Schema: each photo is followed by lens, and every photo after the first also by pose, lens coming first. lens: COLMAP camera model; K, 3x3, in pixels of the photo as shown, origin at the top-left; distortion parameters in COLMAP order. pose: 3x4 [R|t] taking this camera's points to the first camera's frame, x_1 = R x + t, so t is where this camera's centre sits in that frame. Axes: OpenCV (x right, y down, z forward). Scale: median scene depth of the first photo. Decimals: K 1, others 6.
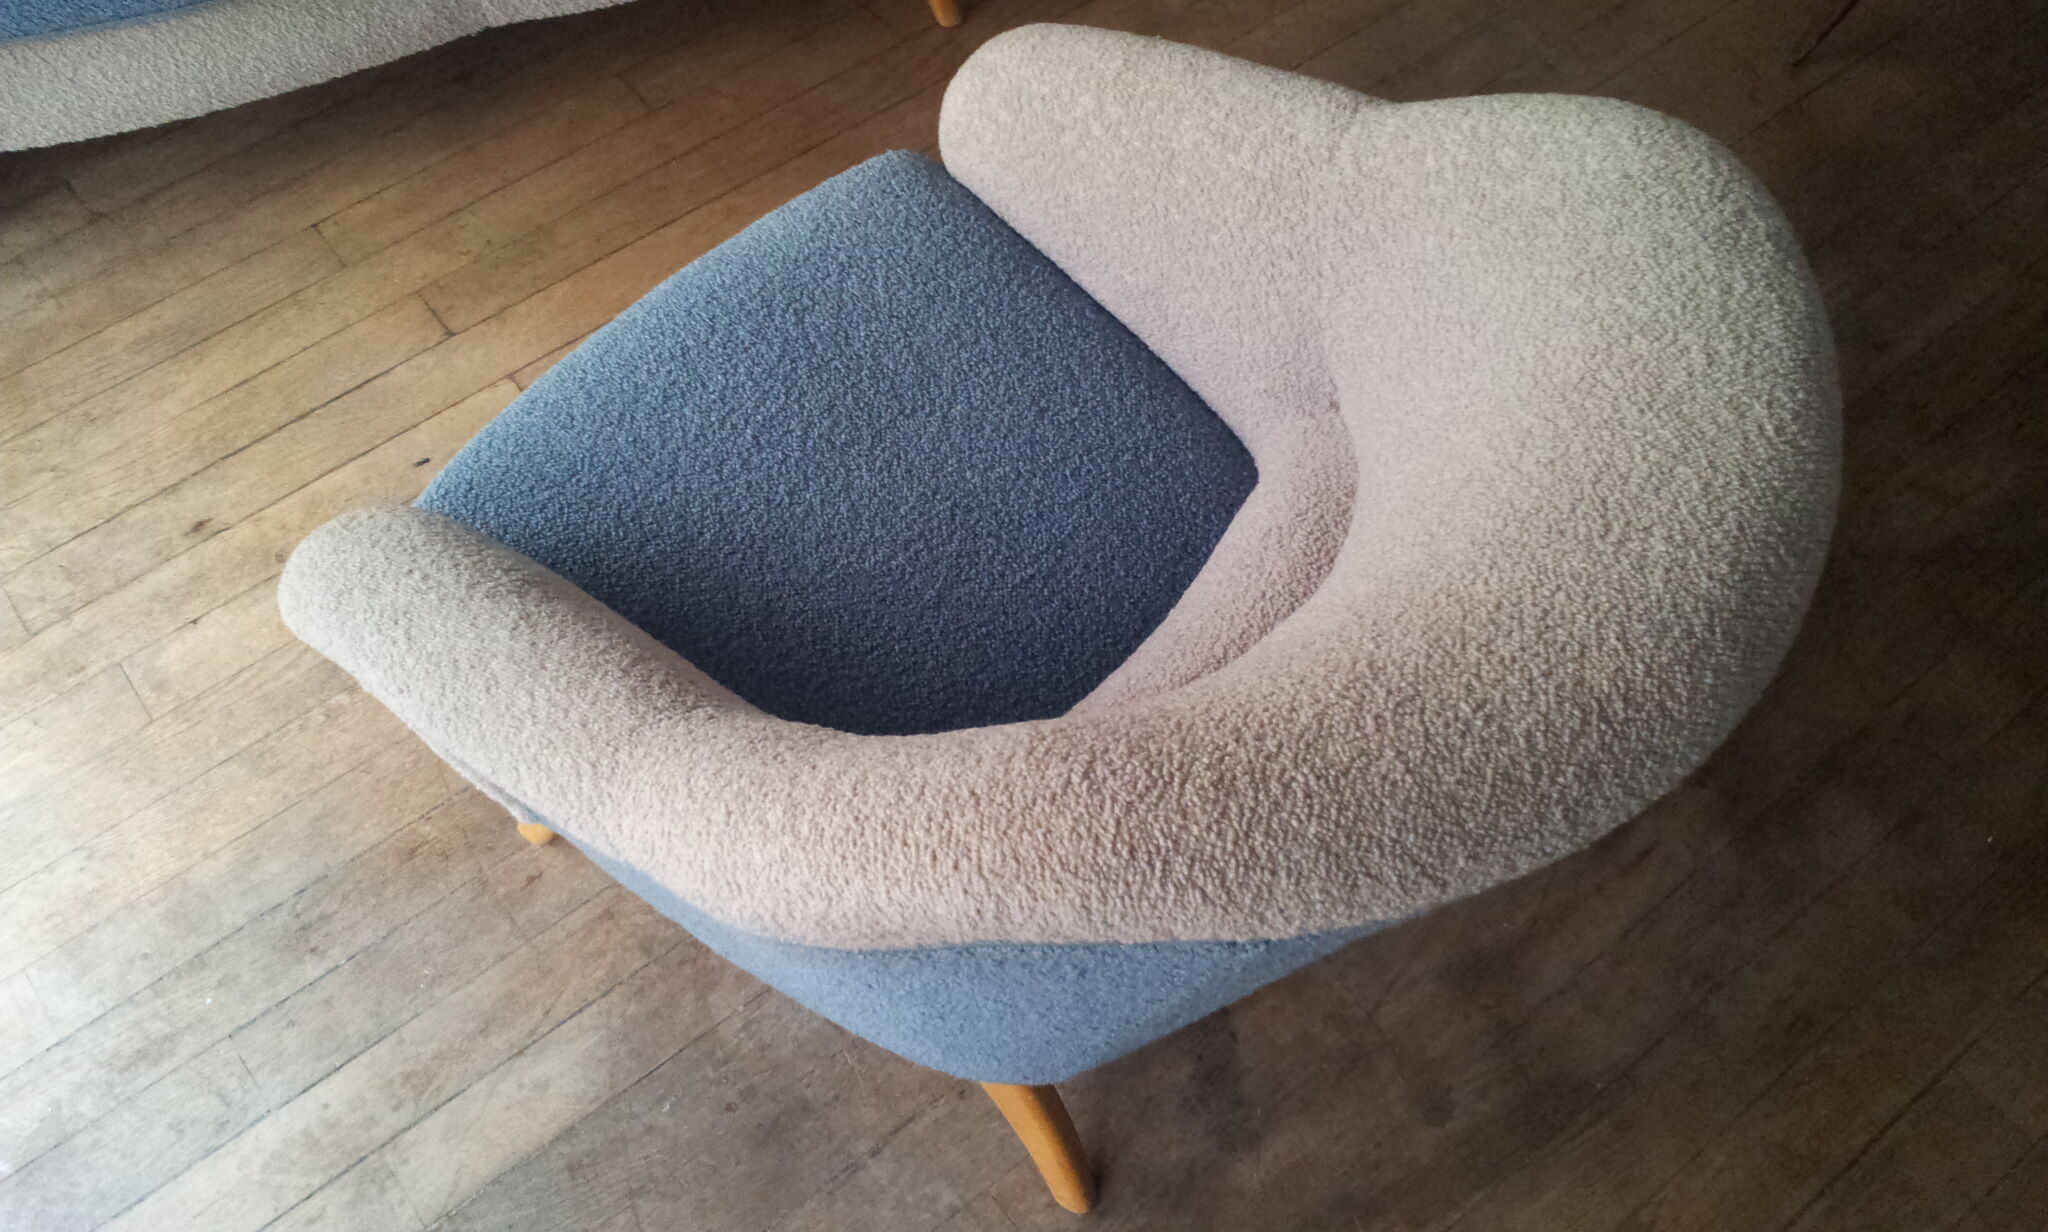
lens RADIAL K [[1777.1, 0, 1014.8], [0, 1777.1, 613.8], [0, 0, 1]] dist [-0.010836, -0.044091]
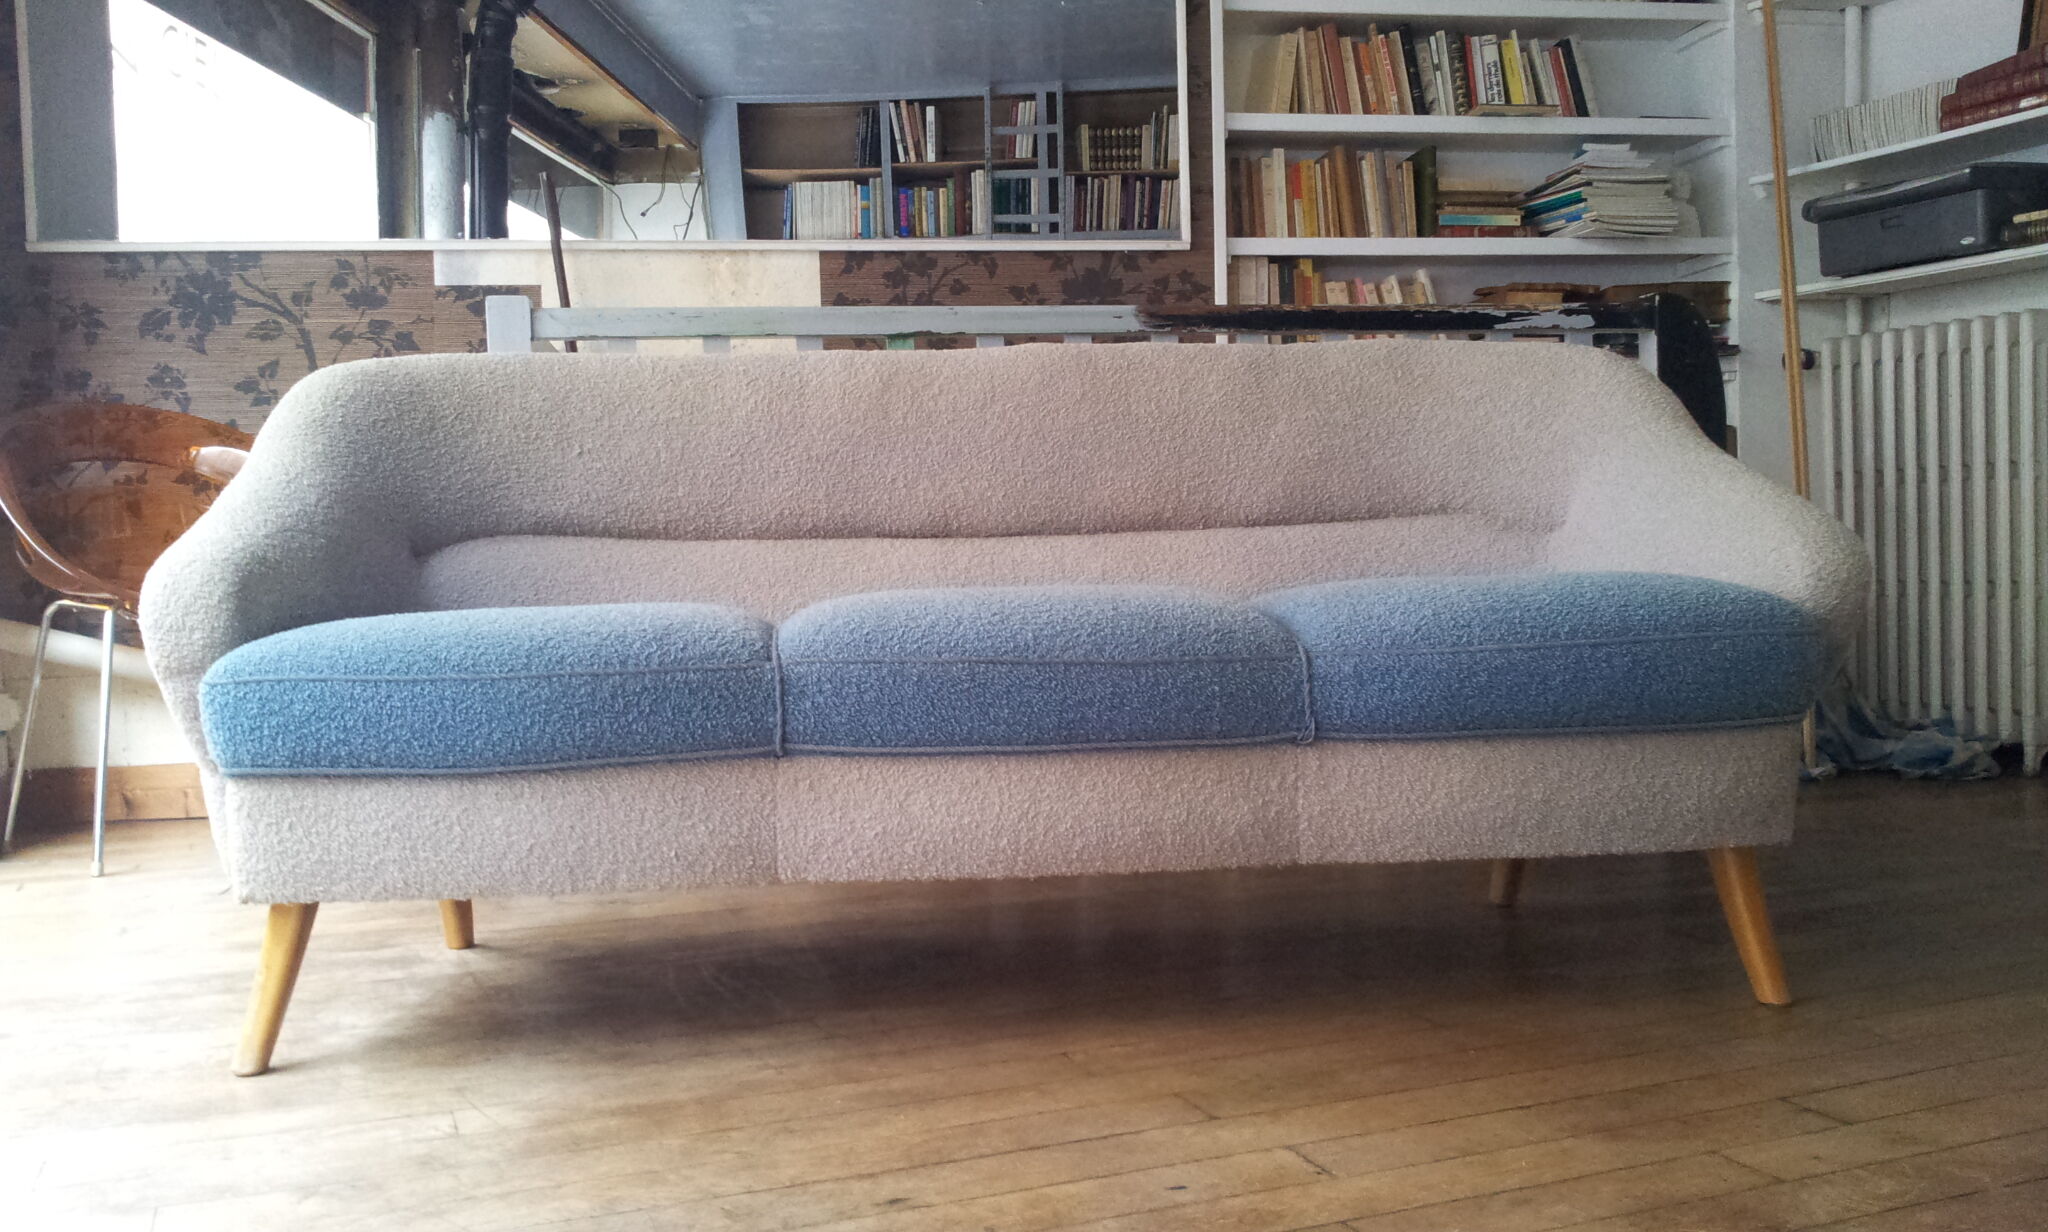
lens RADIAL K [[1777.1, 0, 1021.5], [0, 1777.1, 651.0], [0, 0, 1]] dist [-0.010836, -0.044091]
pose [[0.963459, -0.010404, -0.267654, -0.184062], [-0.214403, 0.569007, -0.793891, 0.401246], [0.160556, 0.822267, 0.545984, 0.360831]]
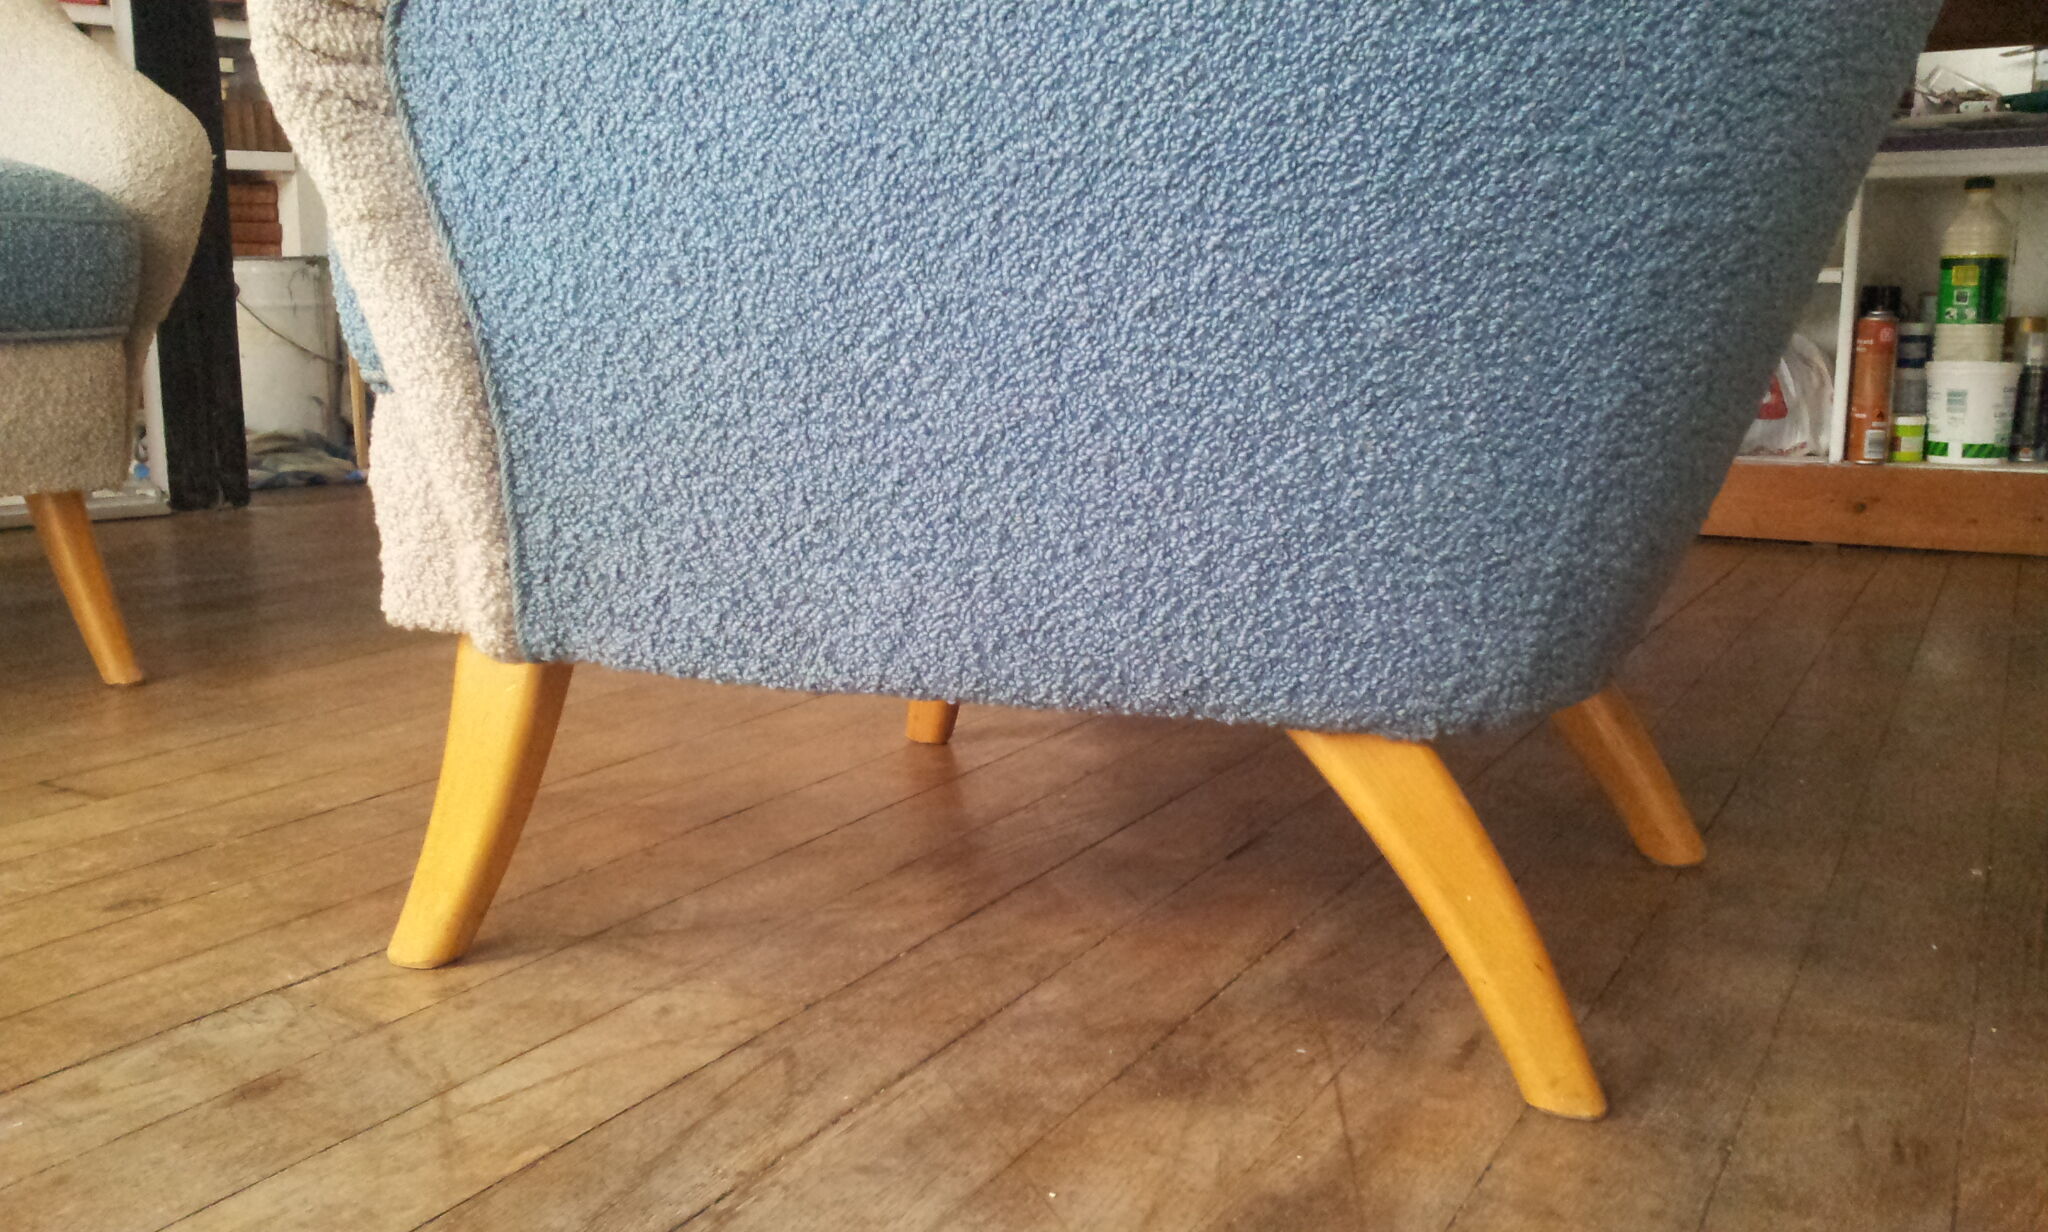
lens RADIAL K [[1777.1, 0, 1028.6], [0, 1777.1, 618.2], [0, 0, 1]] dist [-0.010836, -0.044091]
pose [[0.916328, -0.067655, 0.394672, 0.025895], [0.341272, 0.647535, -0.681345, 0.321900], [-0.209467, 0.759026, 0.616444, 0.515475]]
